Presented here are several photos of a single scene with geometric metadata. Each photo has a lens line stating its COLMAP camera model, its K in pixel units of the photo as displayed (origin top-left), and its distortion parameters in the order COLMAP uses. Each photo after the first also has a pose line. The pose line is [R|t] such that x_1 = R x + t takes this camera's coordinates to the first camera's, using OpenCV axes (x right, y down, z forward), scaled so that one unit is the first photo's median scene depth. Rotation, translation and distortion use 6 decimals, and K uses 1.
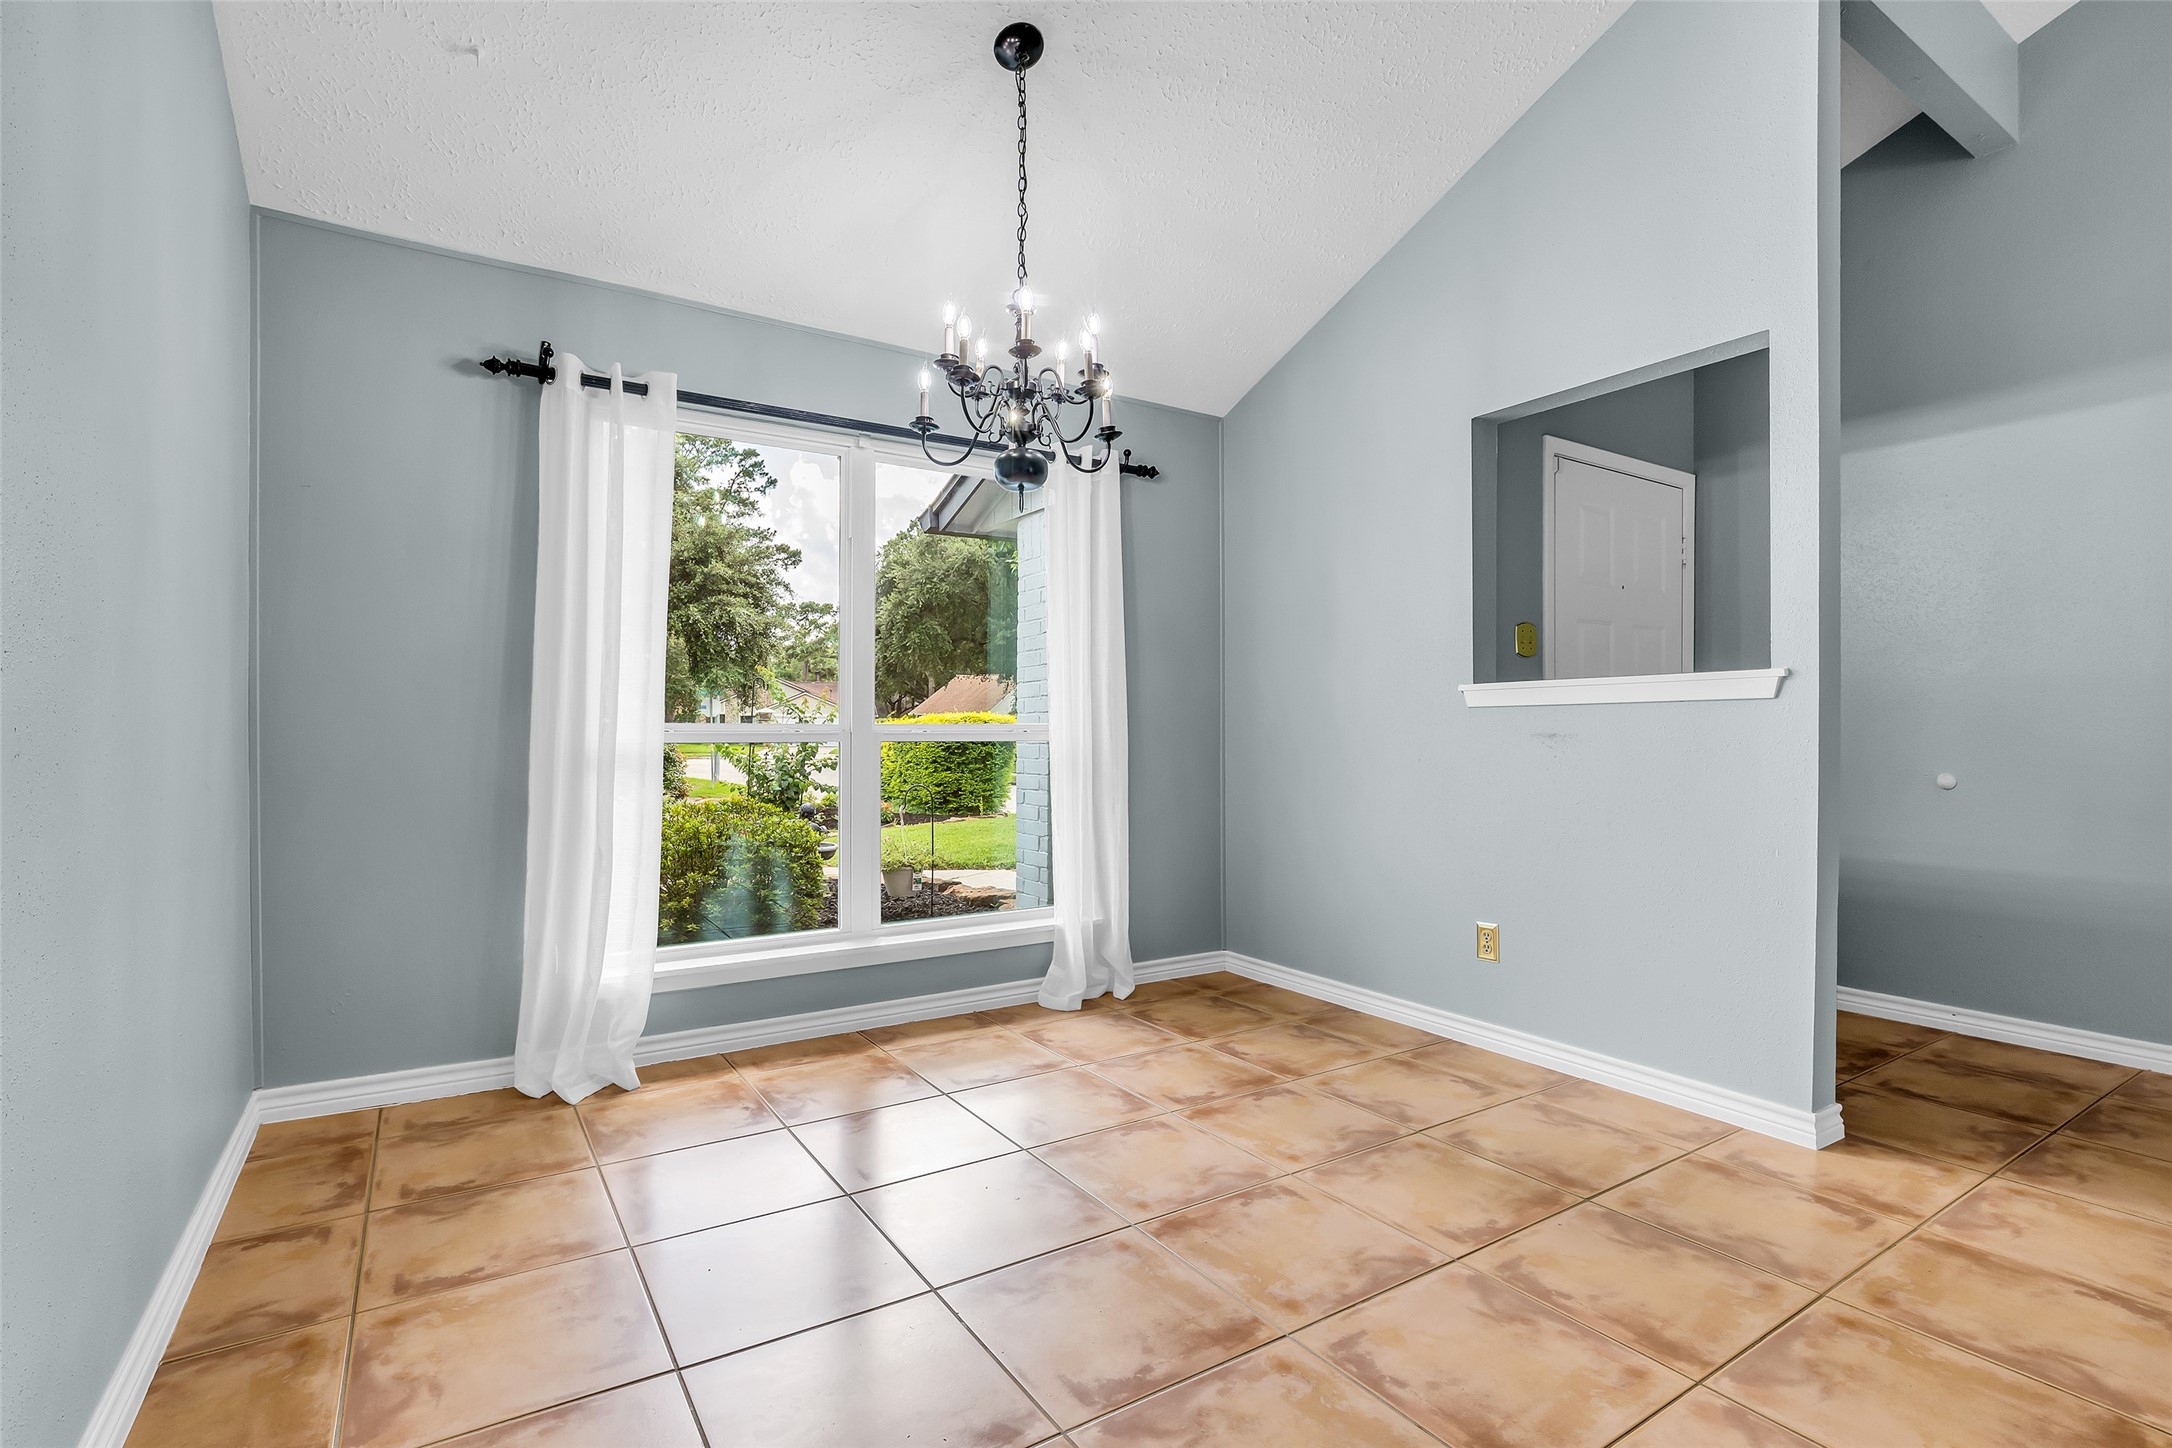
lens RADIAL K [[997.5, 0, 1107.3], [0, 997.5, 739.2], [0, 0, 1]] dist [-0.018712, 0.004707]
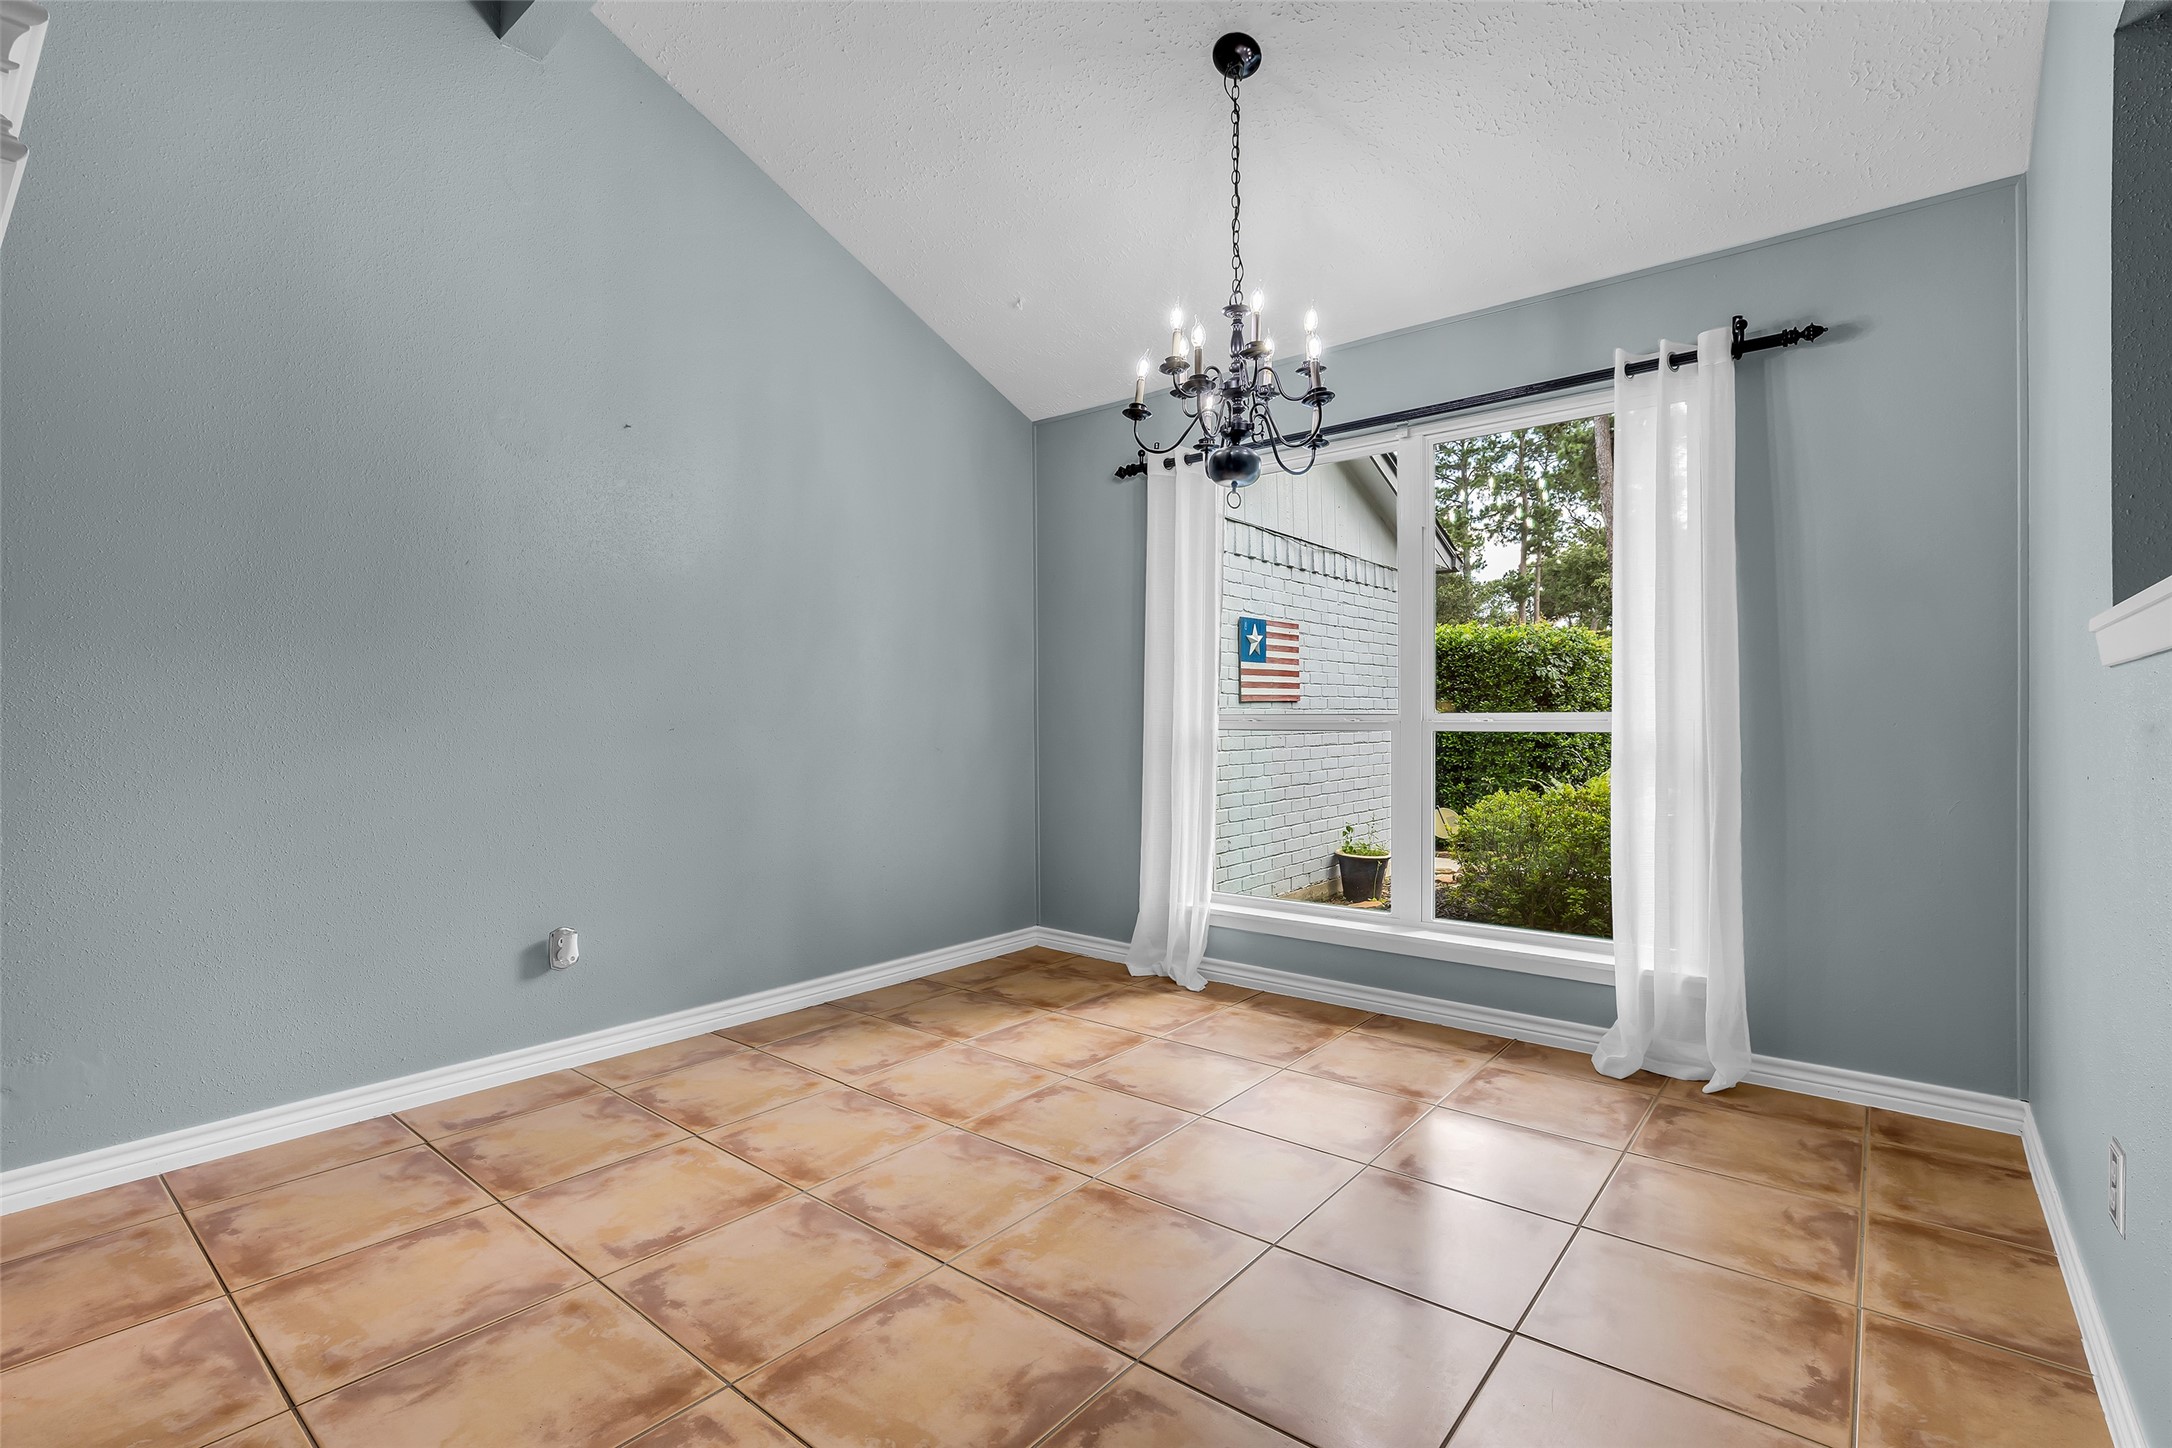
lens RADIAL K [[997.5, 0, 1077.5], [0, 997.5, 738.0], [0, 0, 1]] dist [-0.018712, 0.004707]
pose [[0.301569, 0.016442, -0.953303, 0.694261], [-0.005940, 0.999864, 0.015366, -0.004632], [0.953426, 0.001029, 0.301626, 0.435769]]
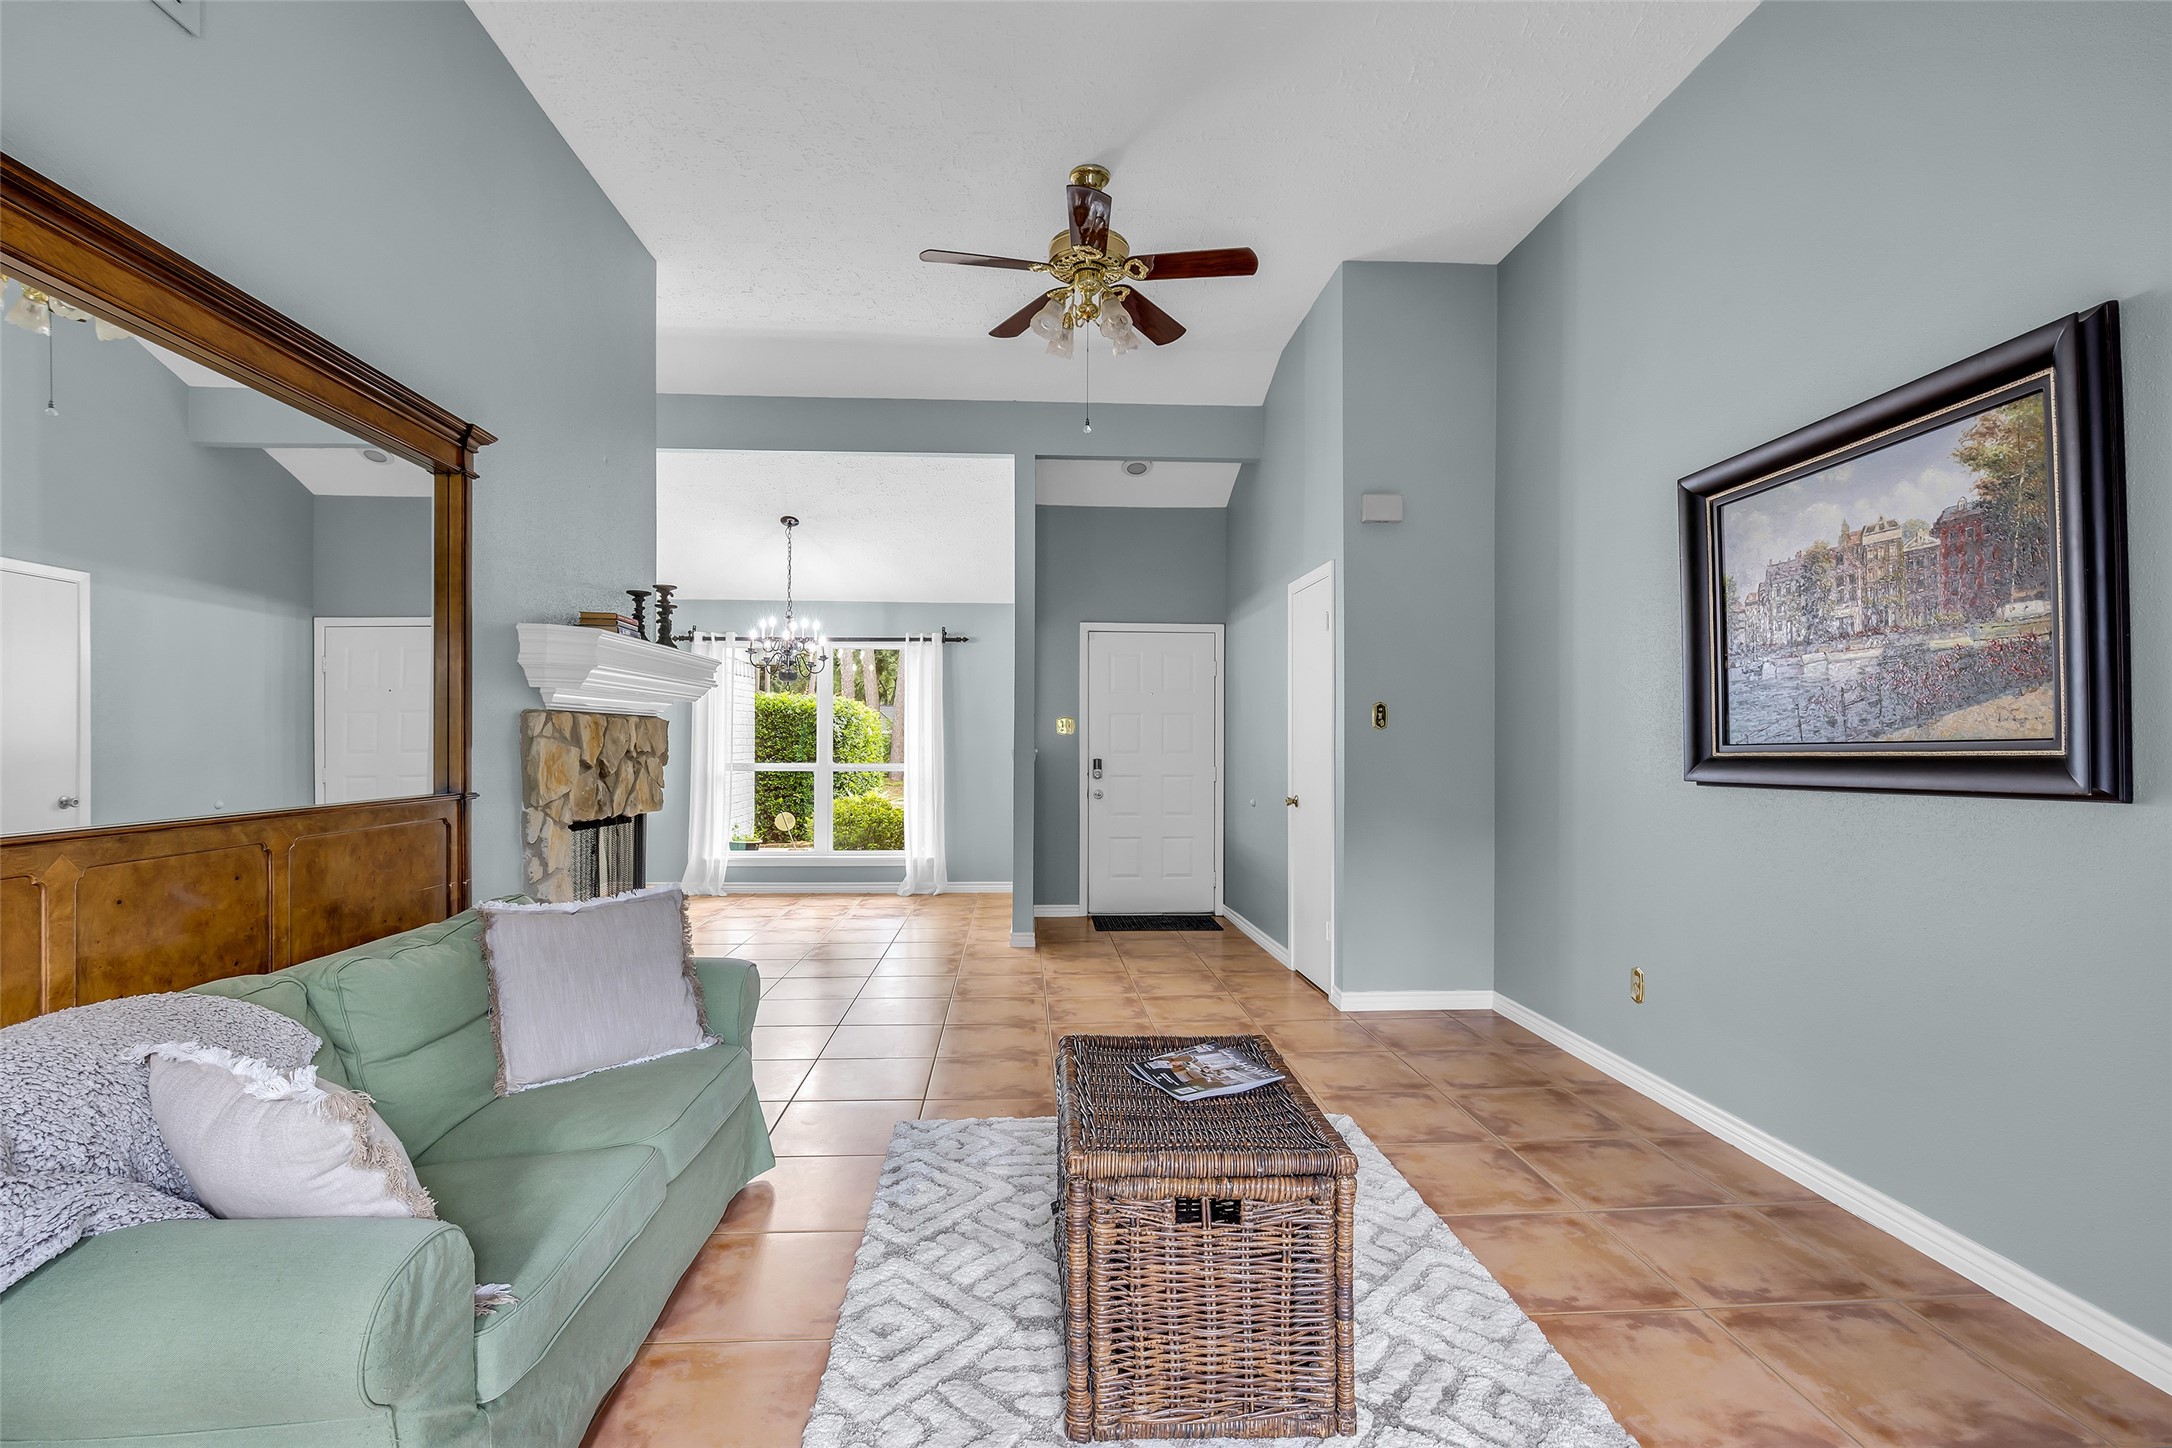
lens RADIAL K [[997.5, 0, 1083.4], [0, 997.5, 738.3], [0, 0, 1]] dist [-0.018712, 0.004707]
pose [[0.872052, 0.003130, -0.489403, 1.606130], [-0.011387, 0.999839, -0.013896, -0.052828], [0.489280, 0.017691, 0.871947, -0.806996]]
